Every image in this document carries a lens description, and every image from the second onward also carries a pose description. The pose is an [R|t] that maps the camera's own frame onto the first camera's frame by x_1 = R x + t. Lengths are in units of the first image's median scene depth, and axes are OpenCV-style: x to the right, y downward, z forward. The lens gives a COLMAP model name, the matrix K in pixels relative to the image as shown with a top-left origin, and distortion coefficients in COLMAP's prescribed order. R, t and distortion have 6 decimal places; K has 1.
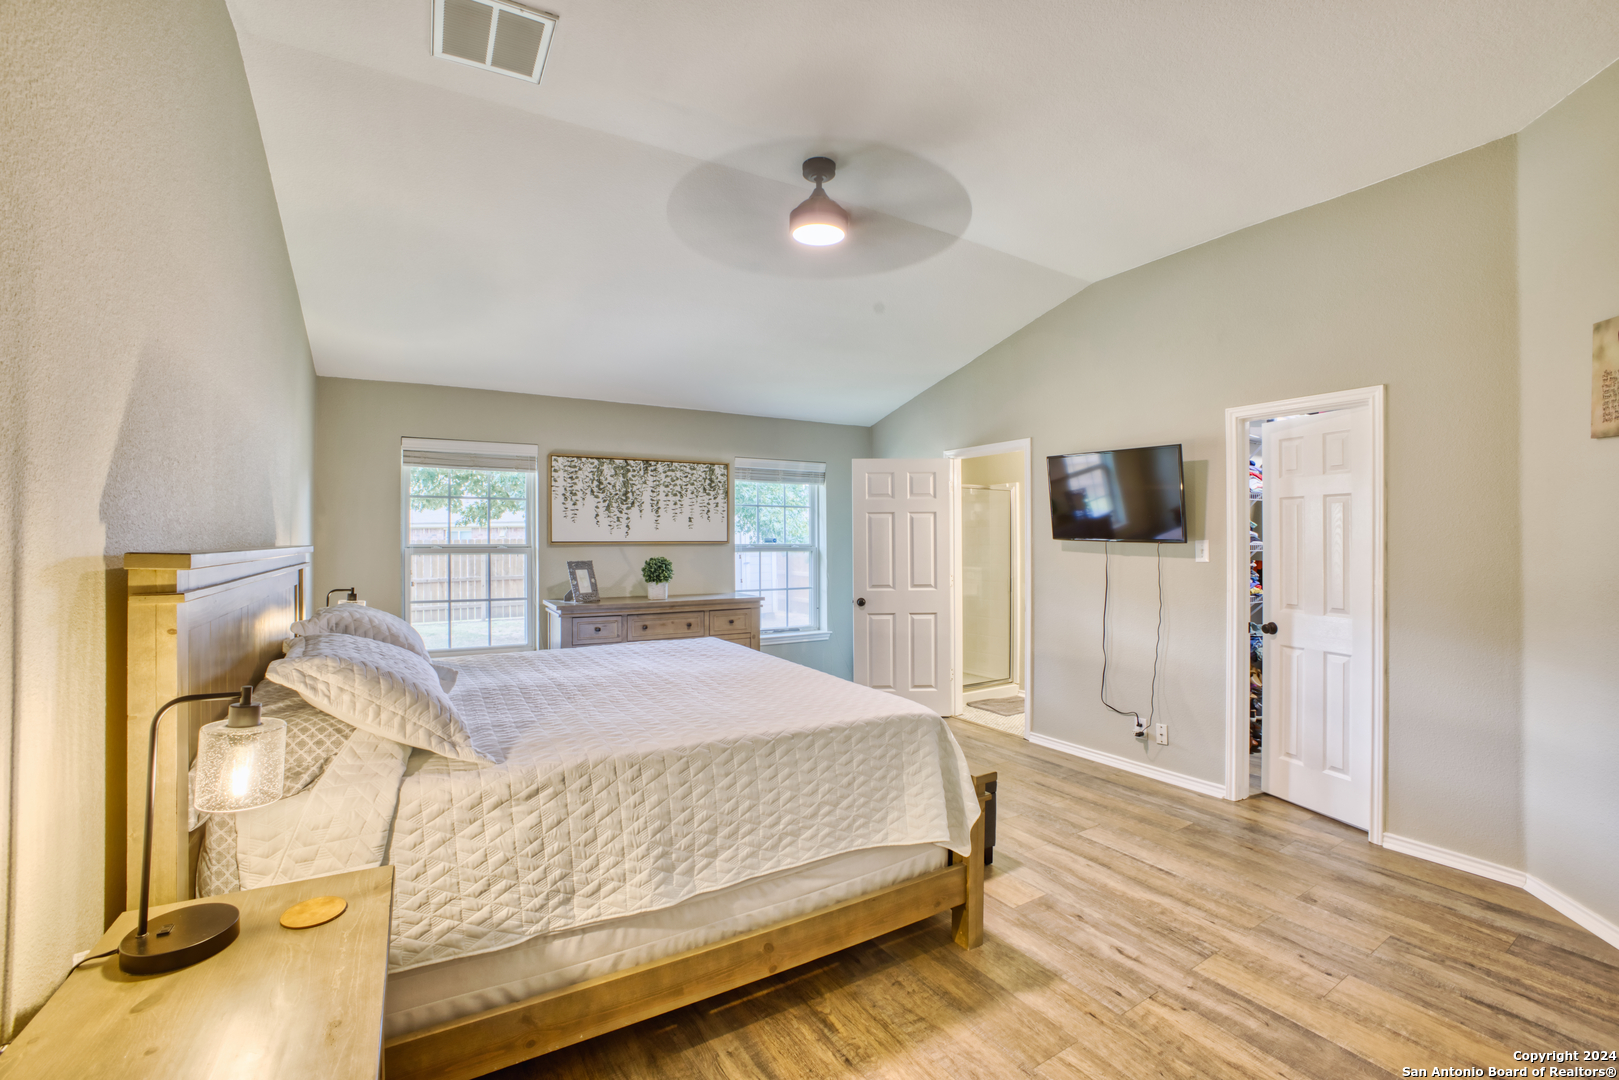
lens RADIAL K [[665.9, 0, 809.5], [0, 665.9, 540.0], [0, 0, 1]] dist [-0.000019, -0.000002]
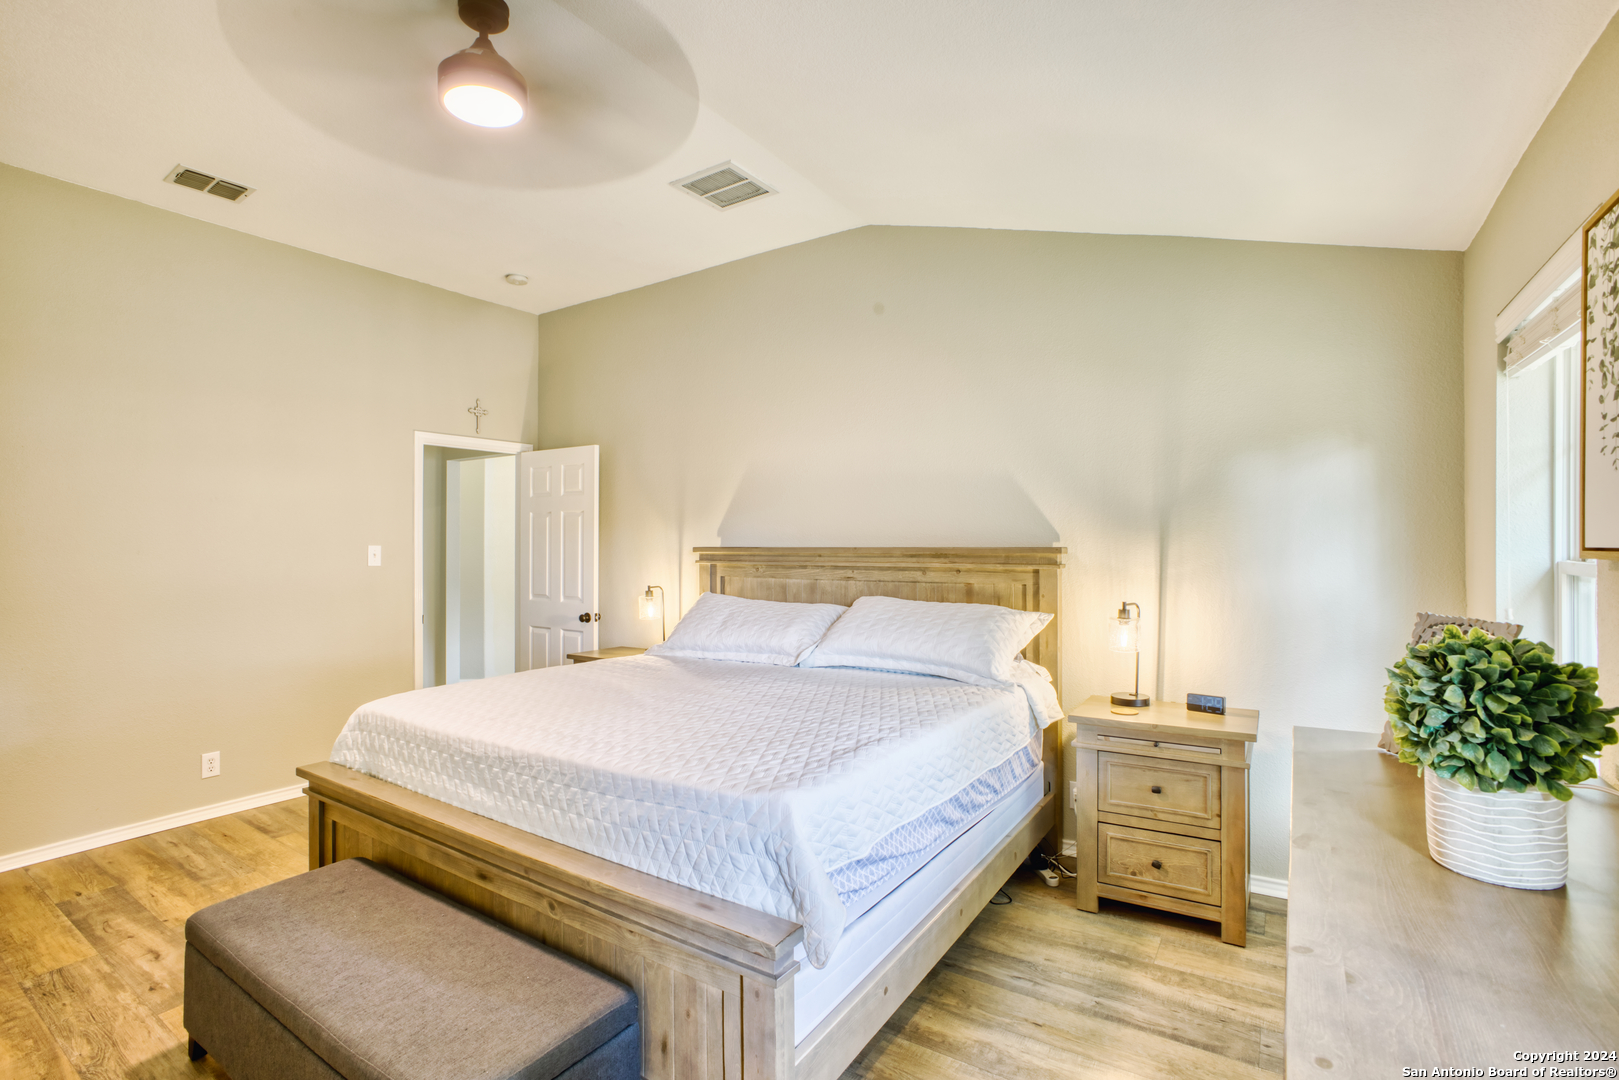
lens RADIAL K [[733.3, 0, 809.5], [0, 733.3, 540.0], [0, 0, 1]] dist [0.000038, 0.000051]
pose [[-0.904269, 0.004434, -0.426940, 0.048994], [0.005884, 0.999981, -0.002075, -0.000221], [0.426922, -0.004389, -0.904278, 2.419404]]
